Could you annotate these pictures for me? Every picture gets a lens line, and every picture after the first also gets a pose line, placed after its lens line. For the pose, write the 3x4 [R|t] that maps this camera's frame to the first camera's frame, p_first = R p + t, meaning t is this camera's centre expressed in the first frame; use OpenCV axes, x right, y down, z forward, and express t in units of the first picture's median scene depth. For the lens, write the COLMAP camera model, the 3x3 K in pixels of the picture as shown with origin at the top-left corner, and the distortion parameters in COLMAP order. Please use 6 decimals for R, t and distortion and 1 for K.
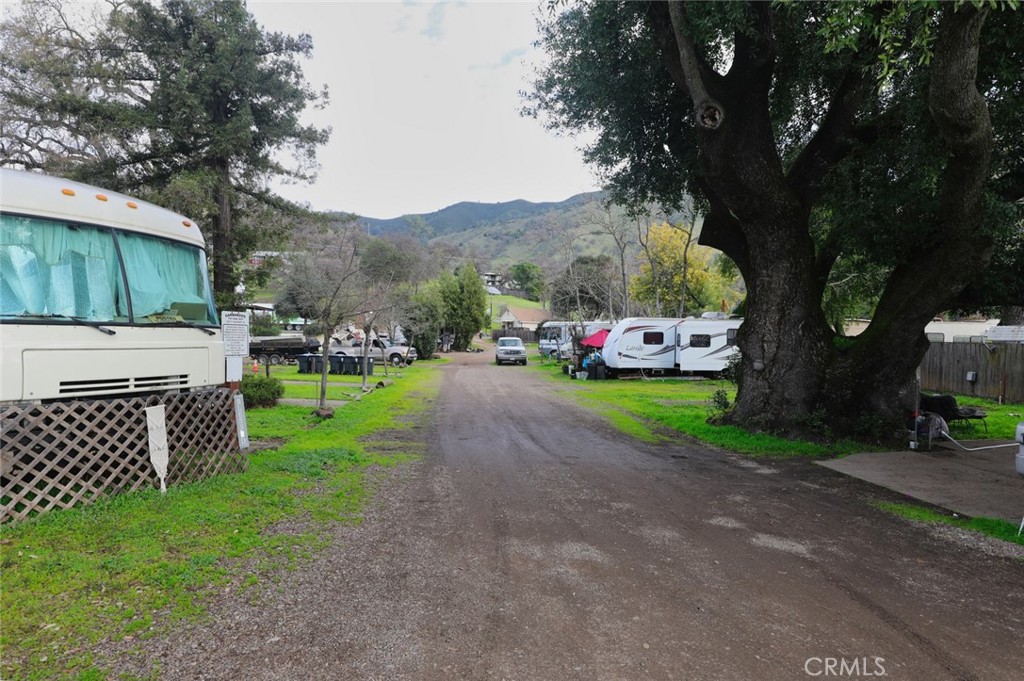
lens RADIAL K [[565.3, 0, 512.0], [0, 565.3, 340.5], [0, 0, 1]] dist [0.000164, -0.000101]
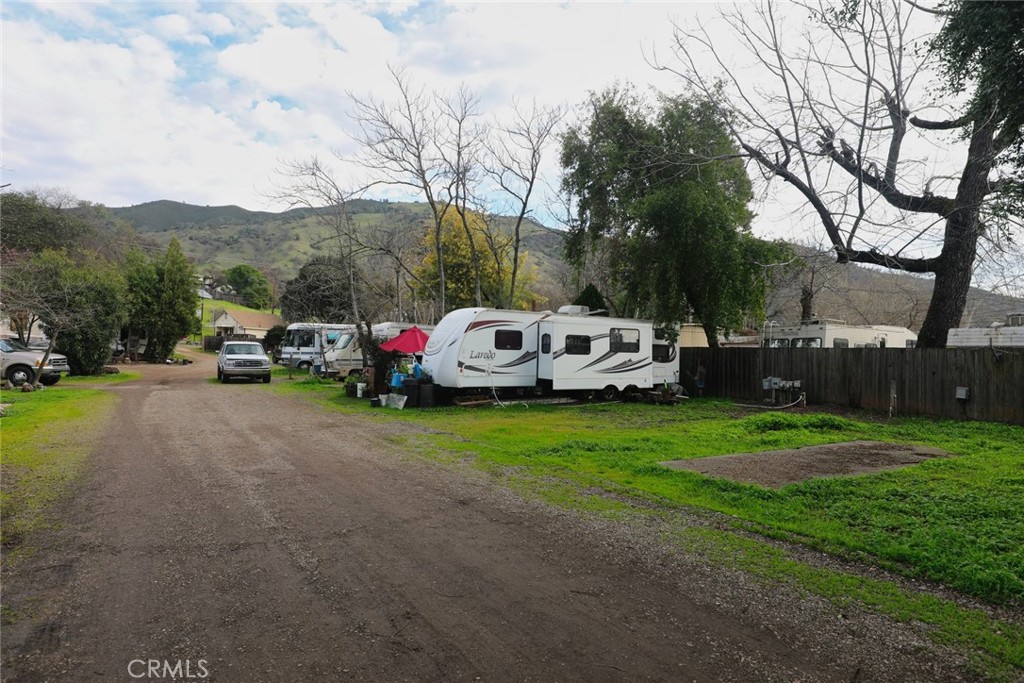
lens RADIAL K [[561.5, 0, 512.0], [0, 561.5, 341.5], [0, 0, 1]] dist [-0.017618, 0.000095]
pose [[0.888355, 0.020482, 0.458701, -0.026475], [-0.009935, 0.999628, -0.025395, 0.009335], [-0.459050, 0.018003, 0.888228, 0.292731]]
